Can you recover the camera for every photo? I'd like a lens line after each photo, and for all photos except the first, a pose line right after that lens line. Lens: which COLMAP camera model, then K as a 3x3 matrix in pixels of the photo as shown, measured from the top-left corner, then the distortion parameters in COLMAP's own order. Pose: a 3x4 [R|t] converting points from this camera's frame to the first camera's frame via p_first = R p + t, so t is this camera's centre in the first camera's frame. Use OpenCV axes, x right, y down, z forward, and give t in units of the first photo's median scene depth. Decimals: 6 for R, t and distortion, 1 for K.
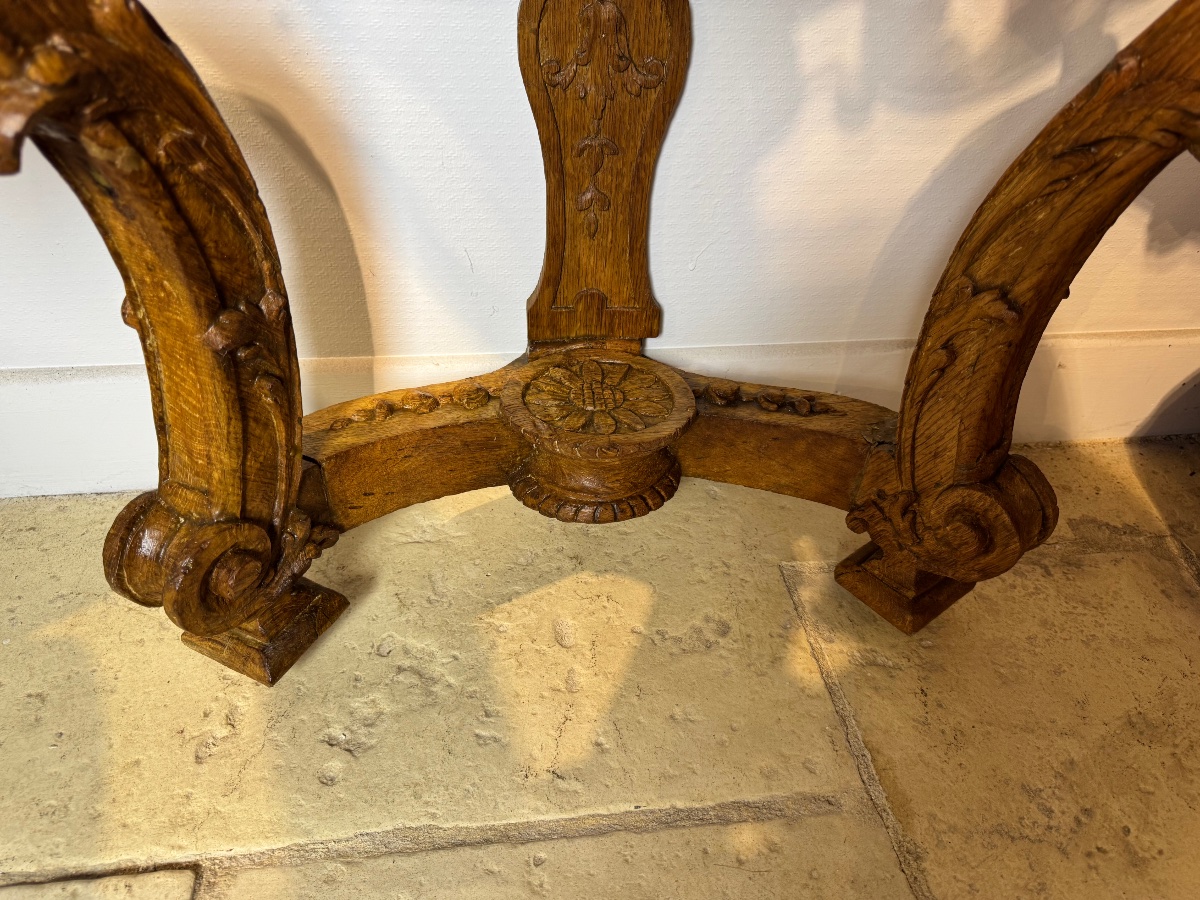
lens RADIAL K [[785.9, 0, 604.8], [0, 785.9, 469.7], [0, 0, 1]] dist [0.001945, -0.001971]
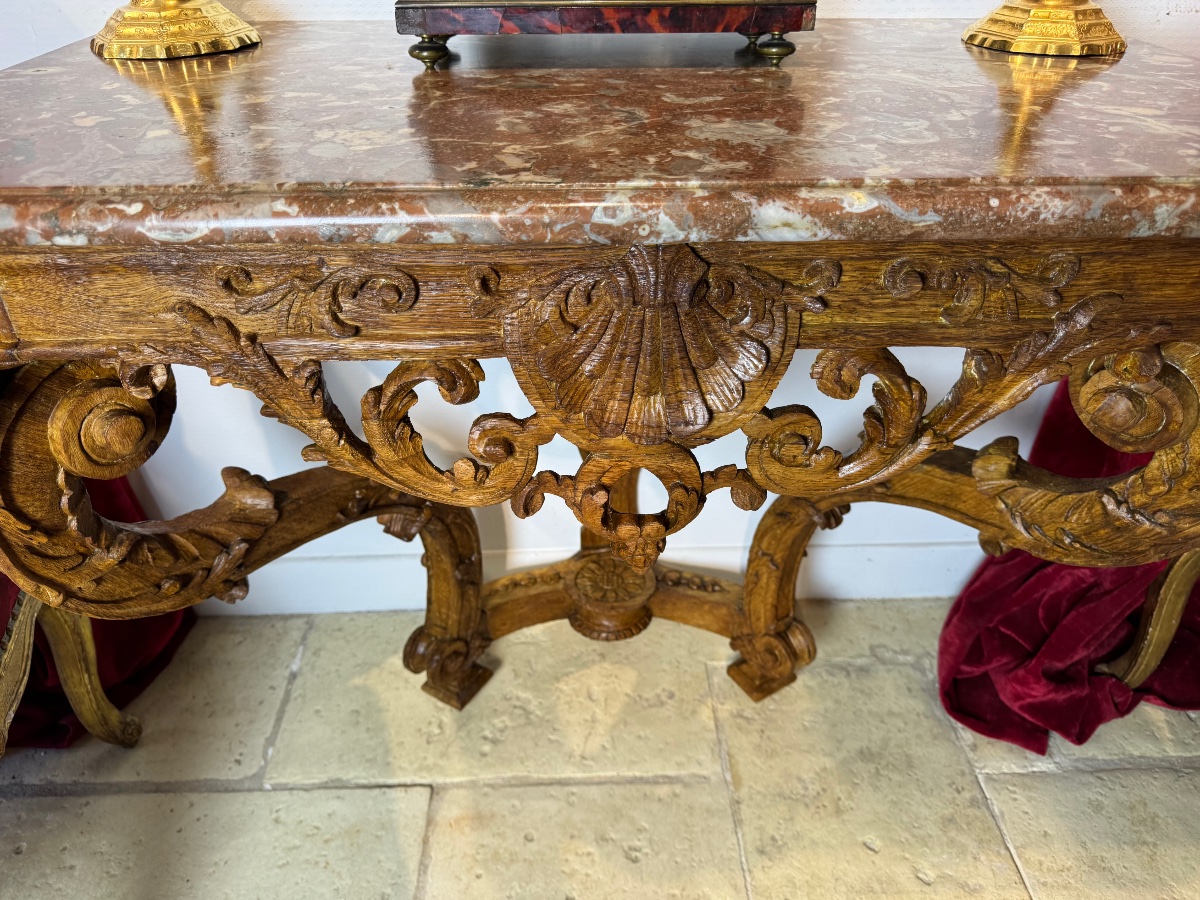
lens RADIAL K [[826.5, 0, 609.5], [0, 826.5, 452.3], [0, 0, 1]] dist [0.057349, -0.093271]
pose [[0.994094, 0.018639, -0.106909, 0.233315], [-0.027121, 0.996550, -0.078444, -0.276332], [0.105078, 0.080880, 0.991170, -1.316788]]
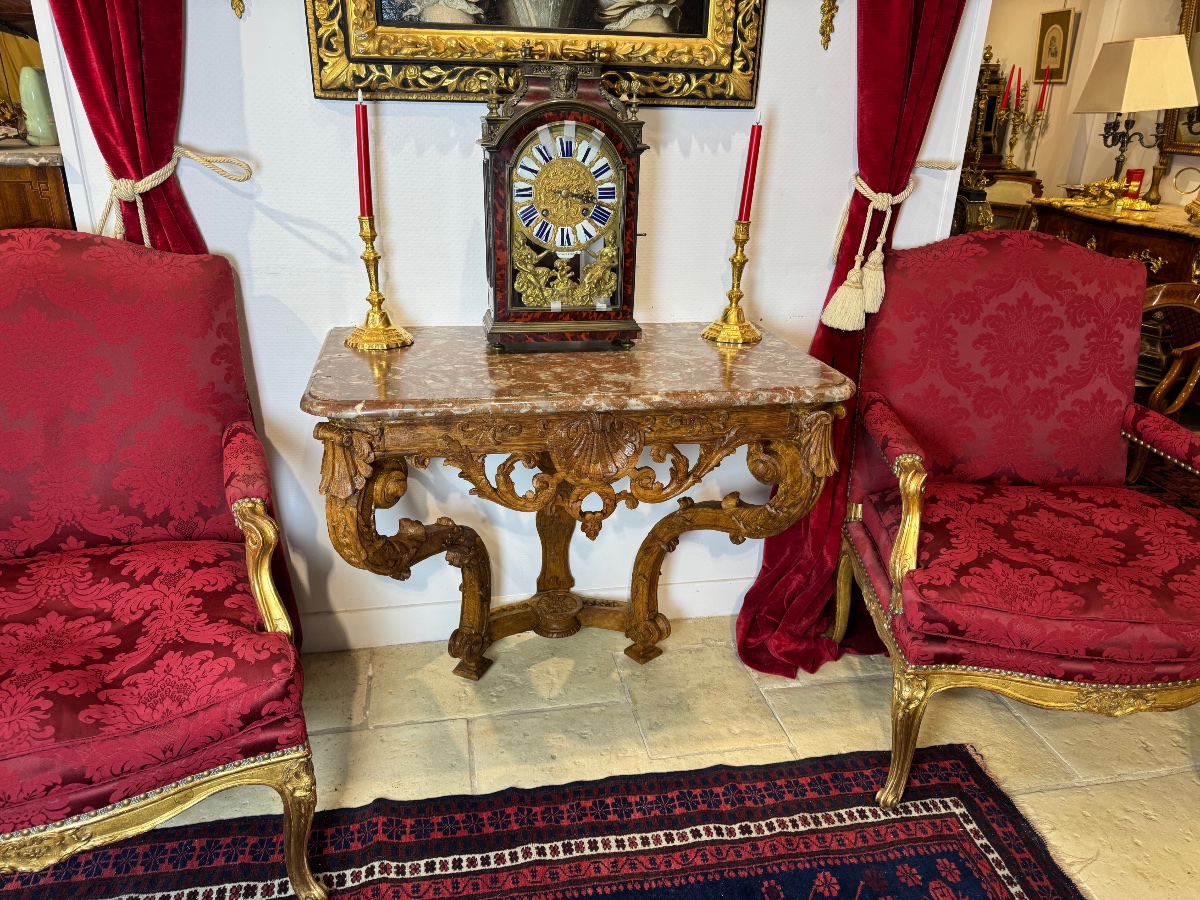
lens RADIAL K [[826.5, 0, 609.5], [0, 826.5, 452.3], [0, 0, 1]] dist [0.057349, -0.093271]
pose [[0.997275, -0.041519, 0.060985, 0.032259], [0.058262, 0.950327, -0.305751, 0.473931], [-0.045261, 0.308471, 0.950156, -3.211438]]
